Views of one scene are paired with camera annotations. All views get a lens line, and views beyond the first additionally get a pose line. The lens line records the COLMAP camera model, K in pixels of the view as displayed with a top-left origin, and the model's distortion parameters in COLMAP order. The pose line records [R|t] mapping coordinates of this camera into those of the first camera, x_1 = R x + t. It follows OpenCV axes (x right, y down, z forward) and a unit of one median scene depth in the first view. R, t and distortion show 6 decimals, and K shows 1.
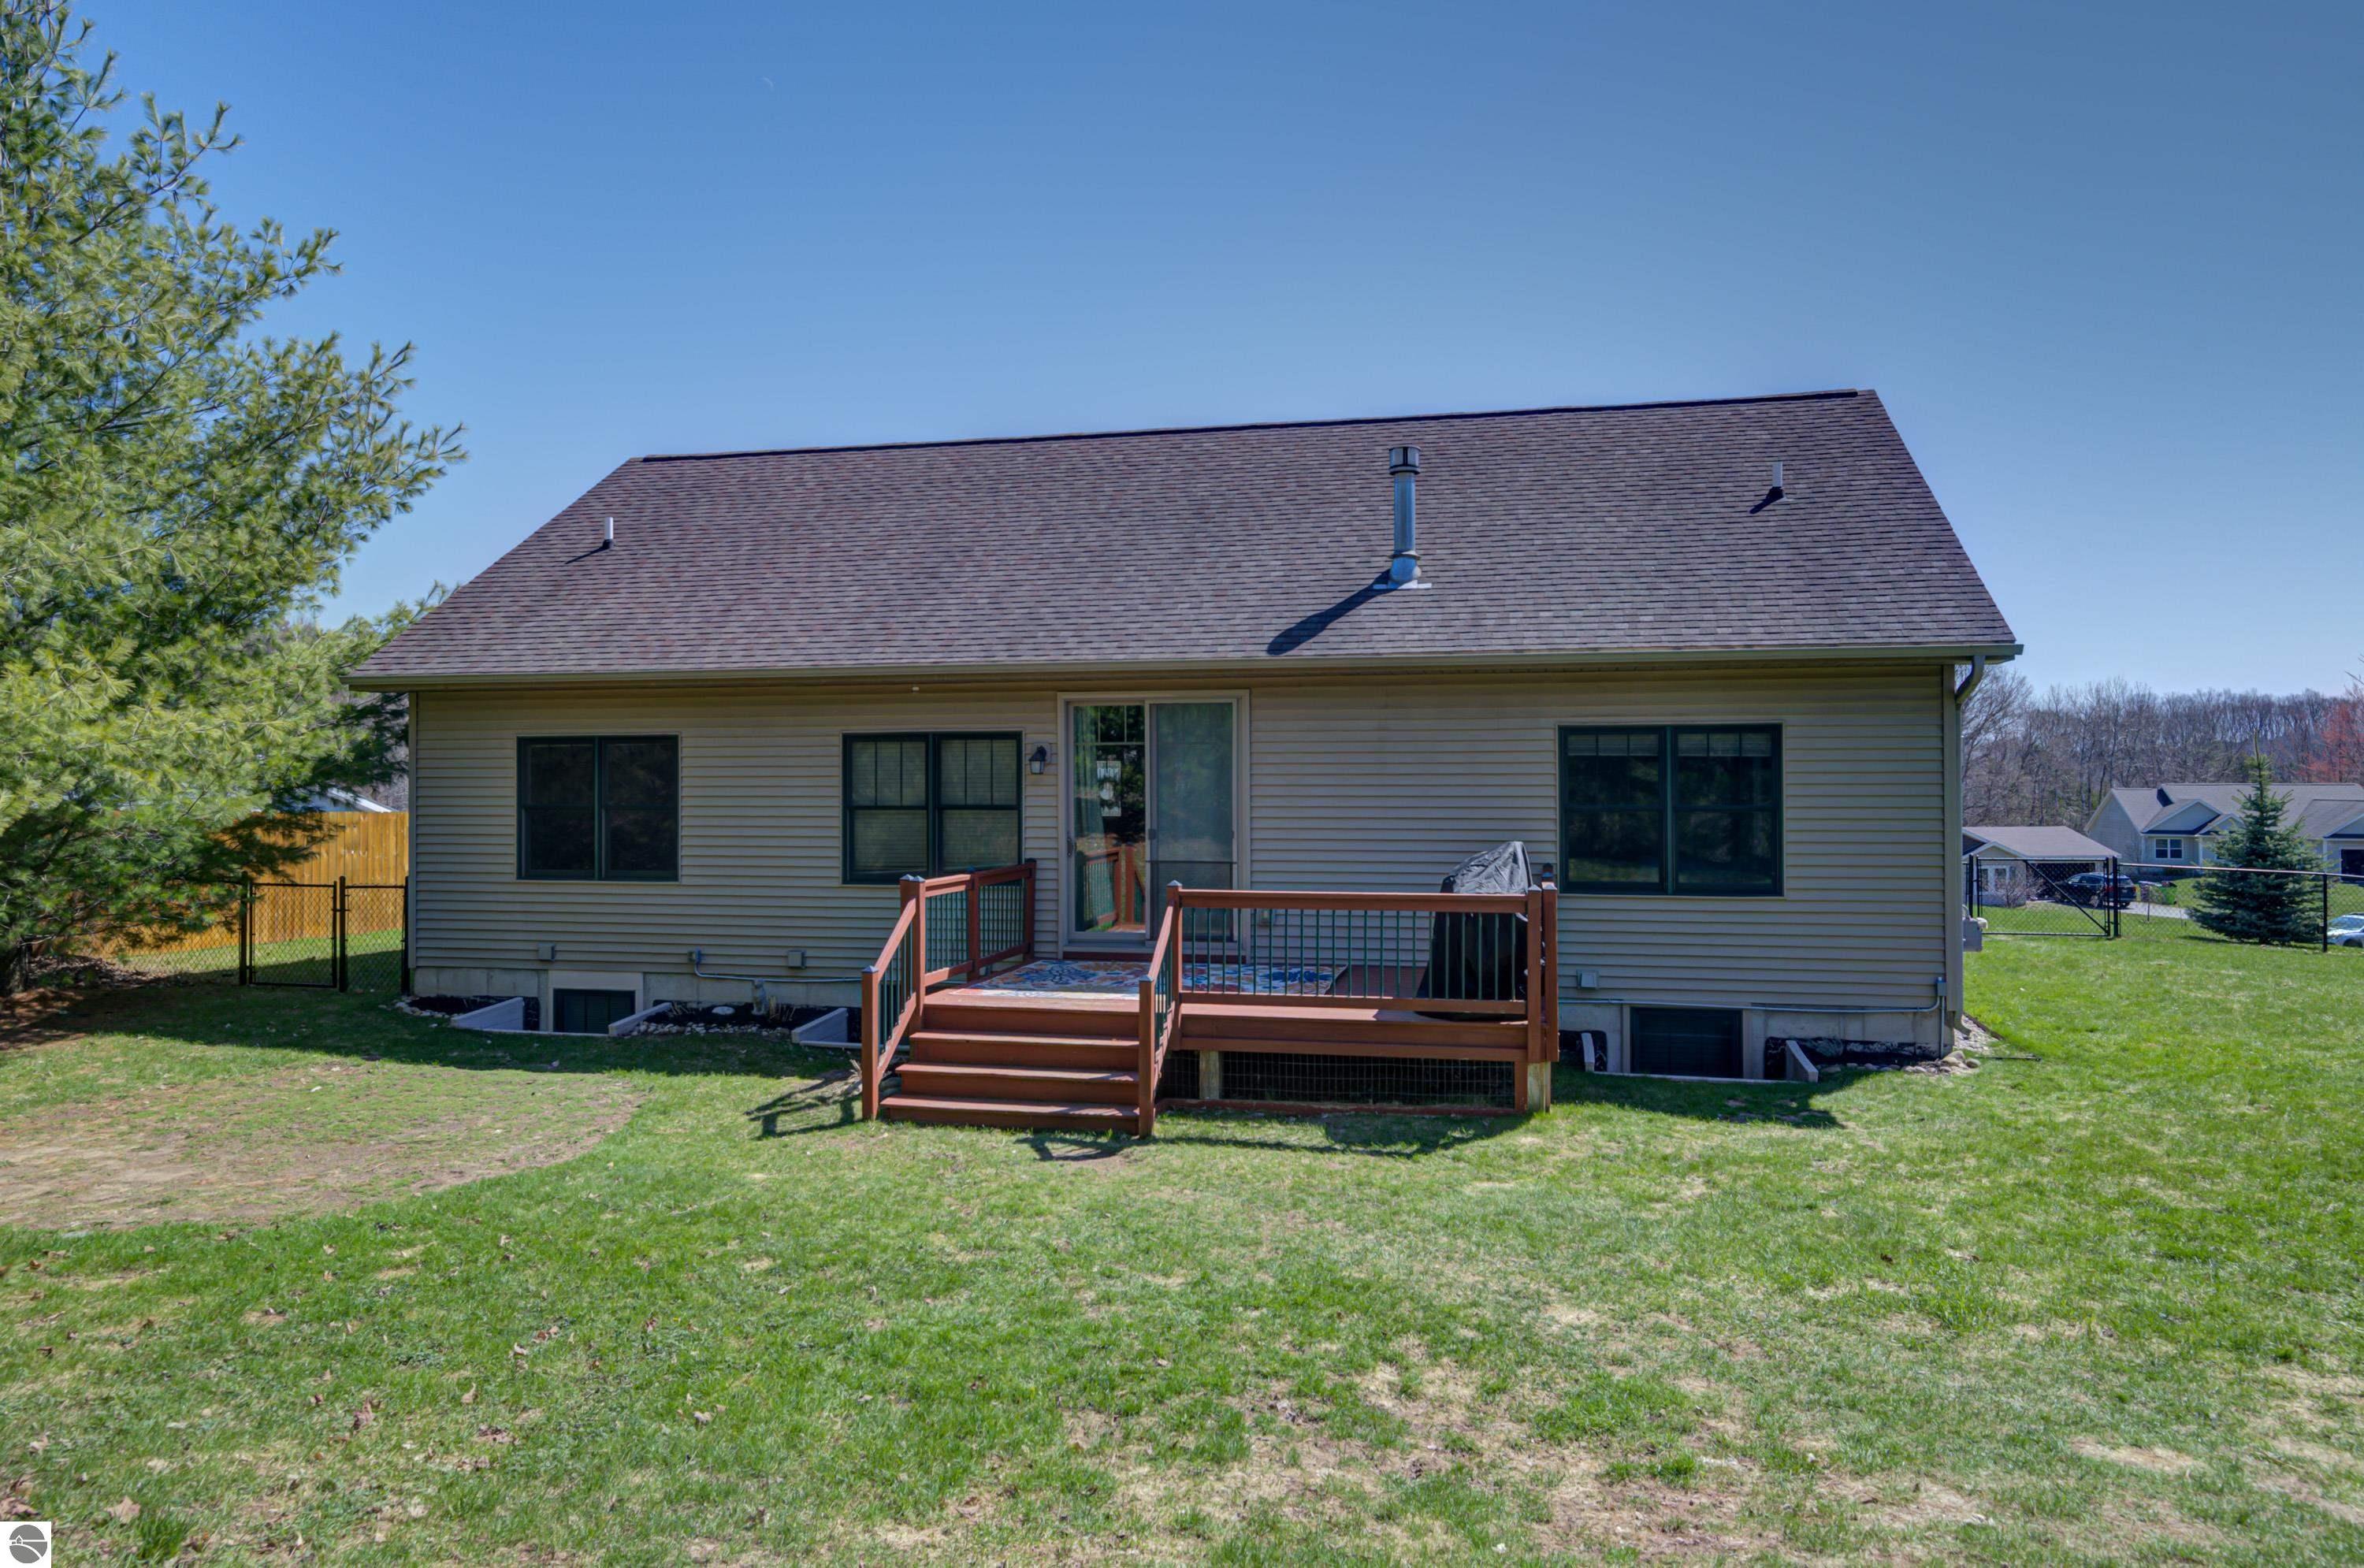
lens RADIAL K [[1510.6, 0, 1288.9], [0, 1510.6, 777.0], [0, 0, 1]] dist [0.003852, -0.002705]
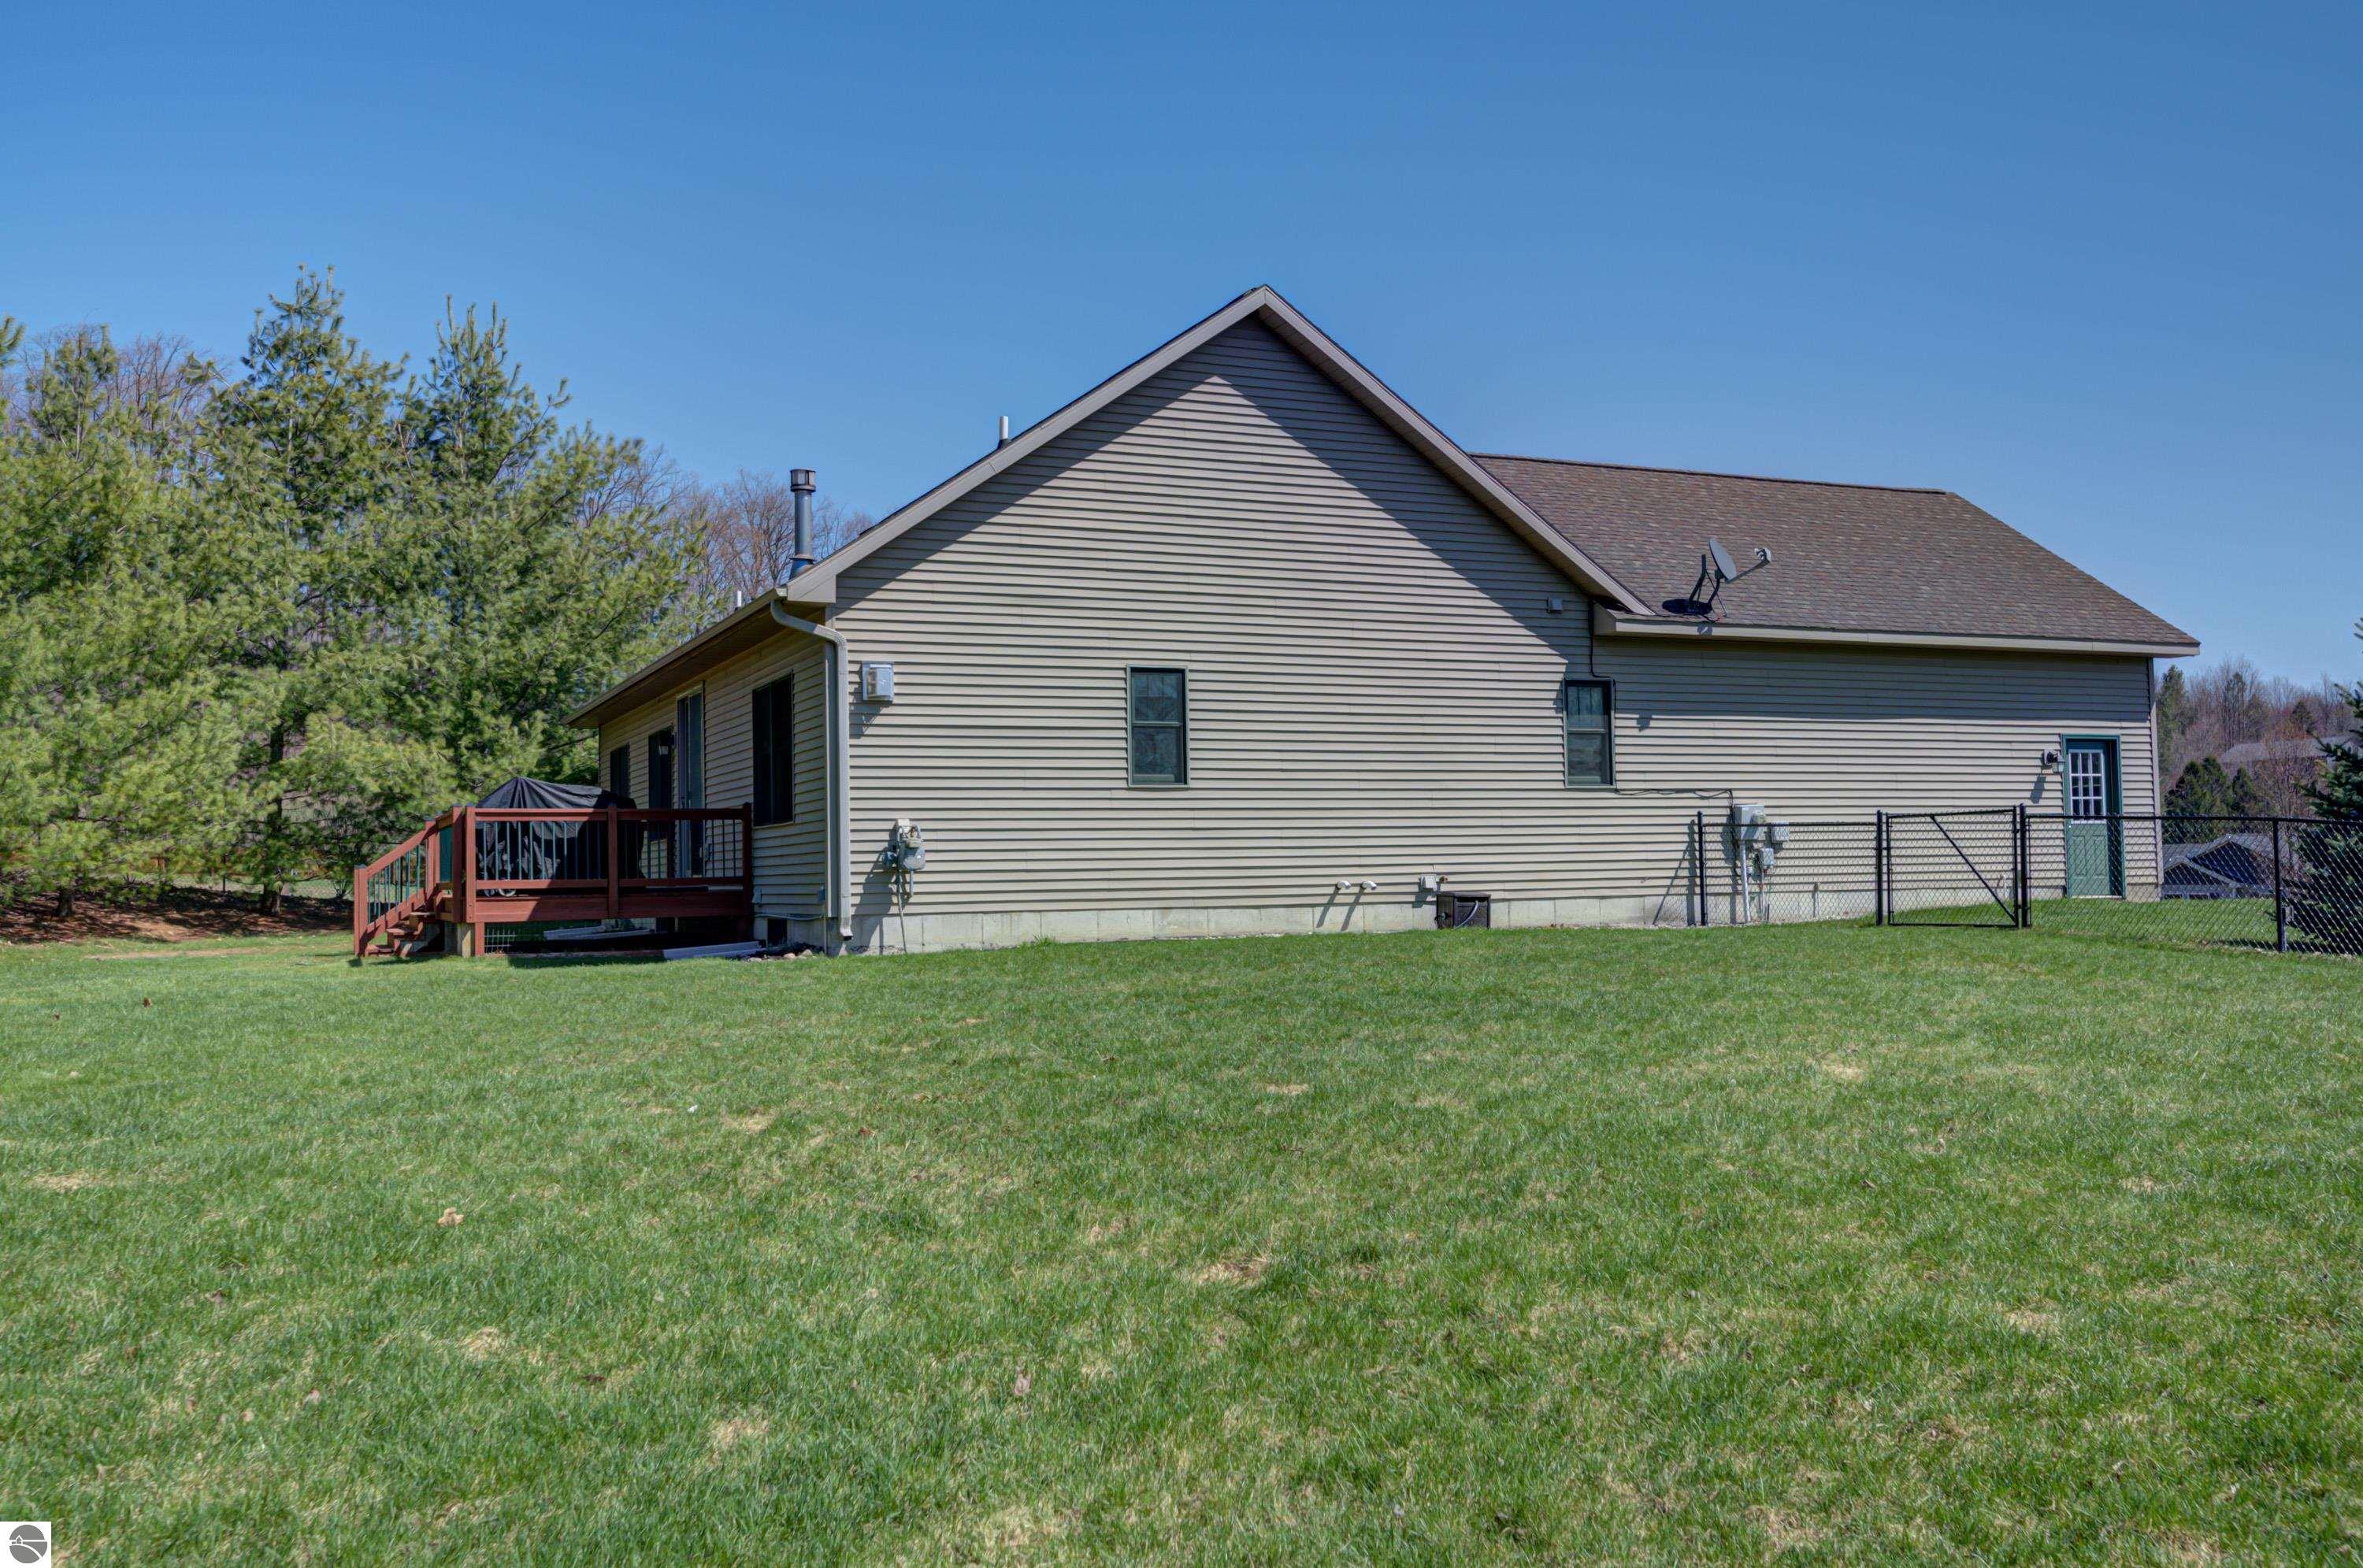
lens RADIAL K [[1946.9, 0, 1181.5], [0, 1946.9, 784.0], [0, 0, 1]] dist [0.000459, 0.002116]
pose [[0.607205, -0.043563, -0.793350, 1.643679], [0.017516, 0.998987, -0.041449, 0.114449], [0.794352, 0.011272, 0.607353, 0.321157]]
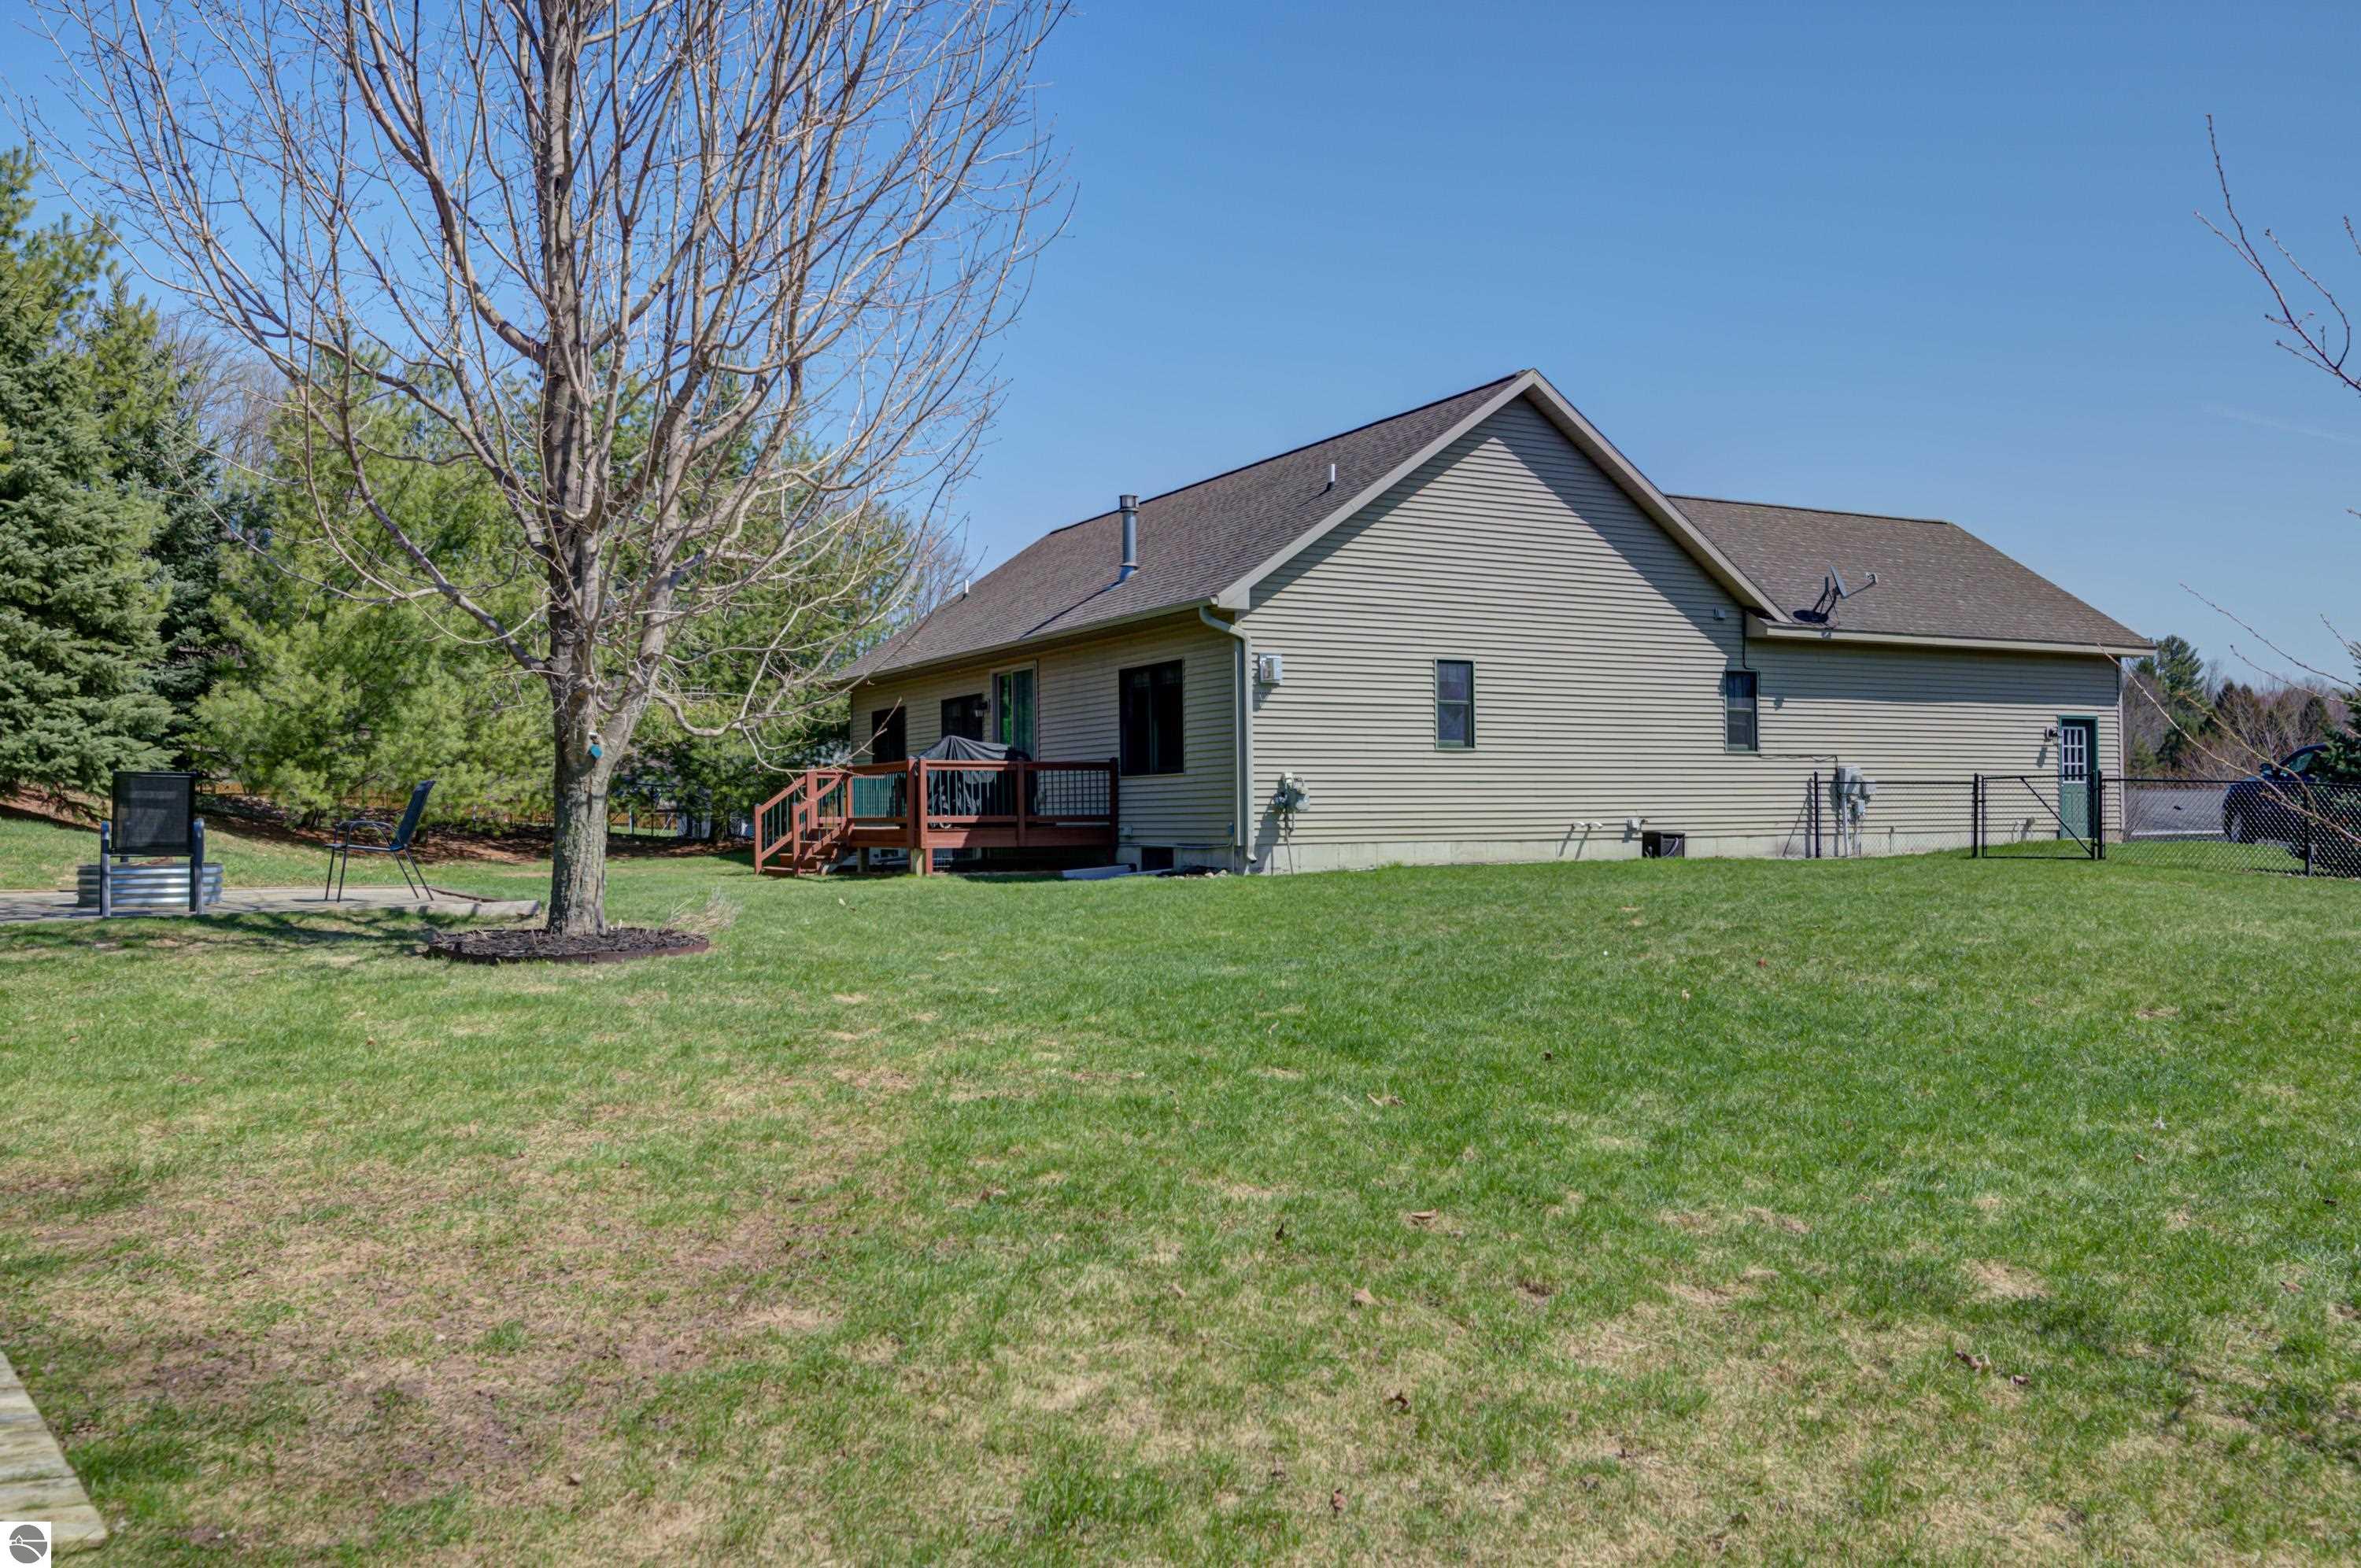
lens RADIAL K [[1762.8, 0, 1180.5], [0, 1762.8, 784.0], [0, 0, 1]] dist [-0.000604, -0.000336]
pose [[0.663060, -0.015700, -0.748402, 1.603349], [0.008692, 0.999874, -0.013274, 0.110668], [0.748516, 0.002296, 0.663113, -0.172572]]
